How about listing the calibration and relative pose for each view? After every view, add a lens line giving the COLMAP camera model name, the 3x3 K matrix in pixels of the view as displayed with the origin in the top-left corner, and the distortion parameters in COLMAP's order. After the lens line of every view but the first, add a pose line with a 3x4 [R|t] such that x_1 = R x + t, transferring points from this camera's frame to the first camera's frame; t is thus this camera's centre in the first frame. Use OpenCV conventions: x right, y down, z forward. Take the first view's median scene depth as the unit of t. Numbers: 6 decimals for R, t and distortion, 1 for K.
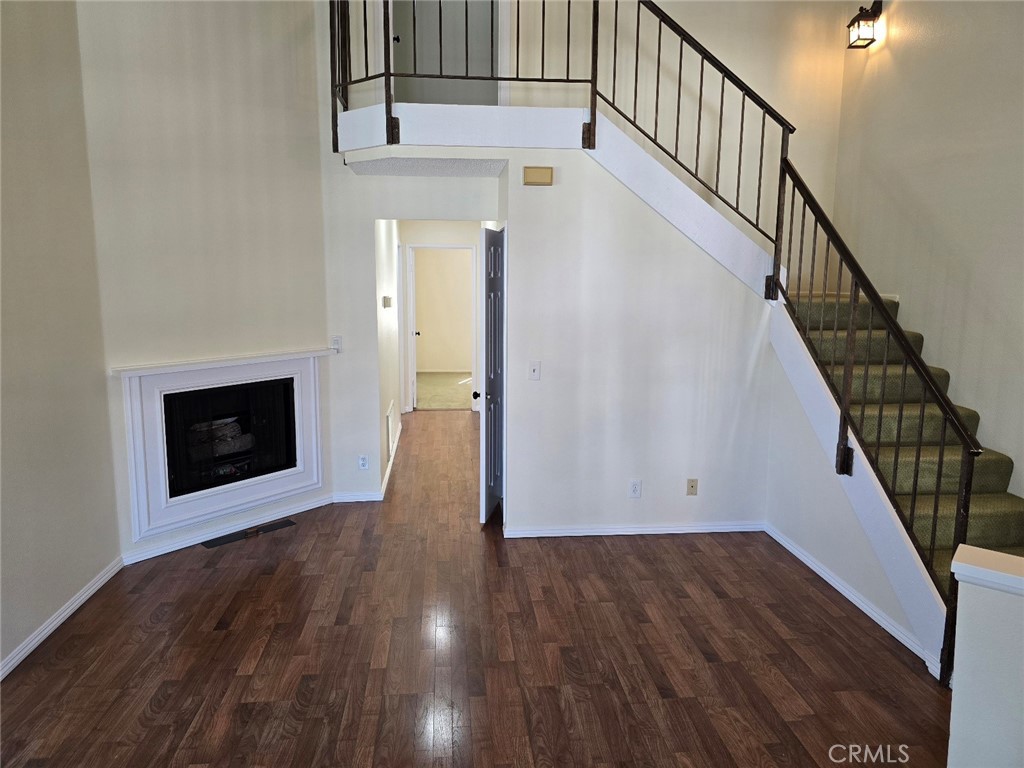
lens RADIAL K [[693.9, 0, 507.2], [0, 693.9, 368.0], [0, 0, 1]] dist [0.051717, -0.033742]
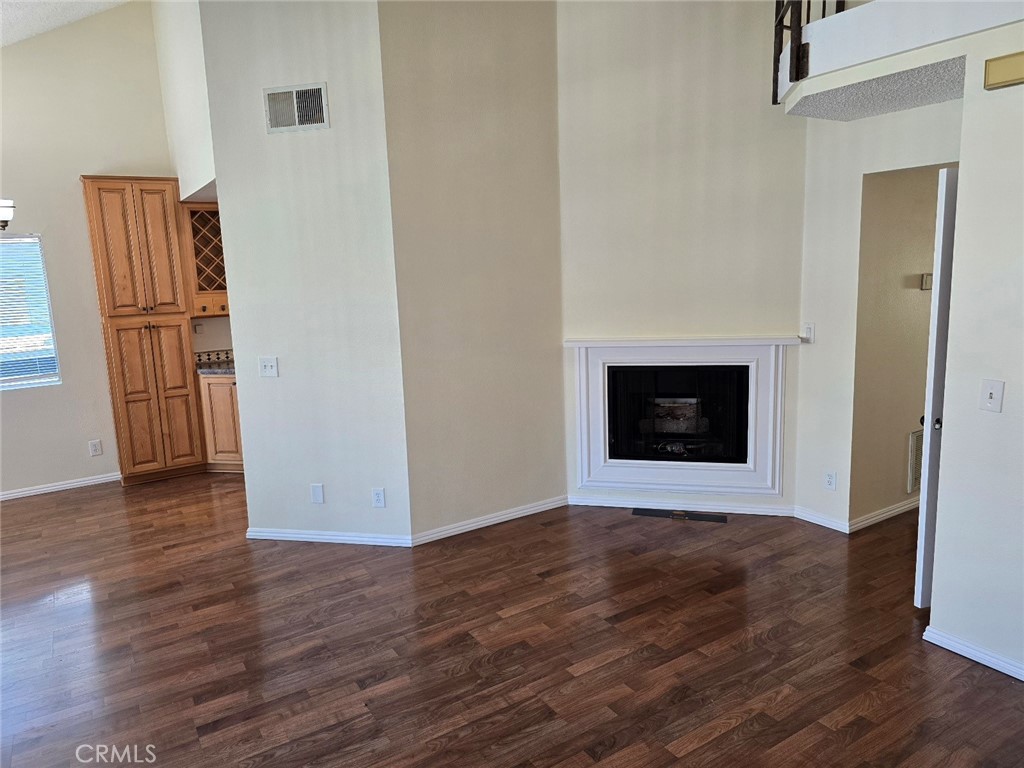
lens RADIAL K [[693.9, 0, 507.2], [0, 693.9, 371.0], [0, 0, 1]] dist [0.051717, -0.033742]
pose [[0.444156, 0.116585, -0.888332, 0.418527], [-0.086165, 0.992460, 0.087169, -0.036631], [0.891796, 0.037827, 0.450853, 0.356290]]
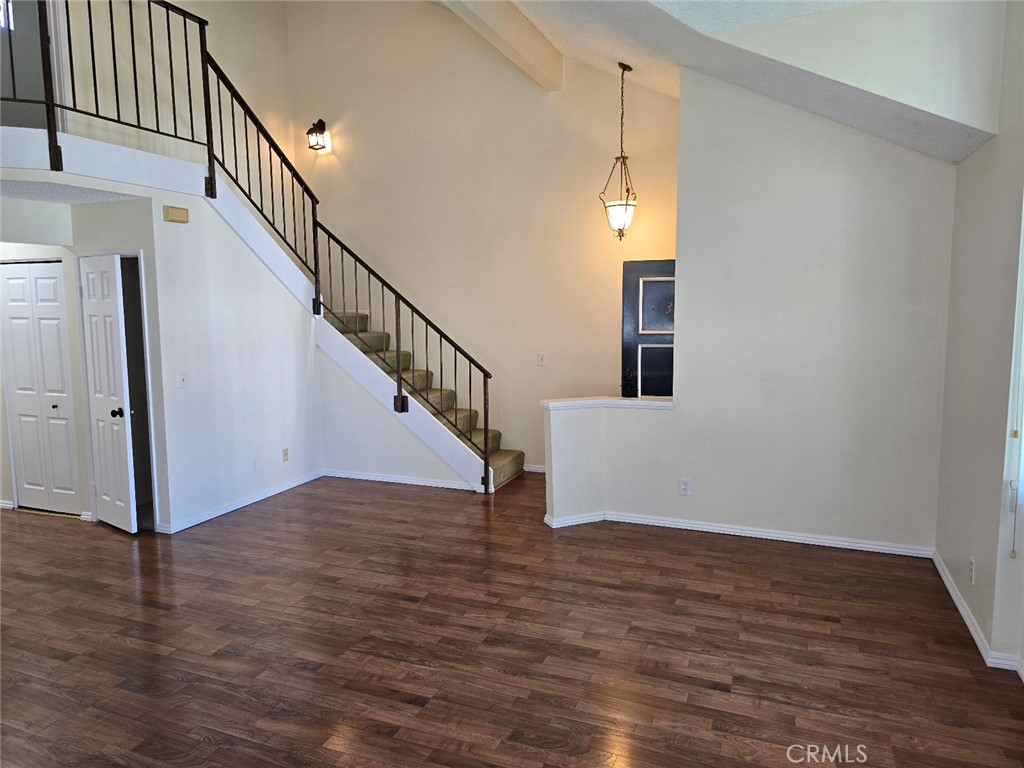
lens RADIAL K [[693.9, 0, 507.5], [0, 693.9, 373.0], [0, 0, 1]] dist [0.051717, -0.033742]
pose [[0.463239, -0.102952, 0.880233, -0.774629], [0.136367, 0.989681, 0.043988, 0.015047], [-0.875679, 0.099658, 0.472498, -0.031016]]
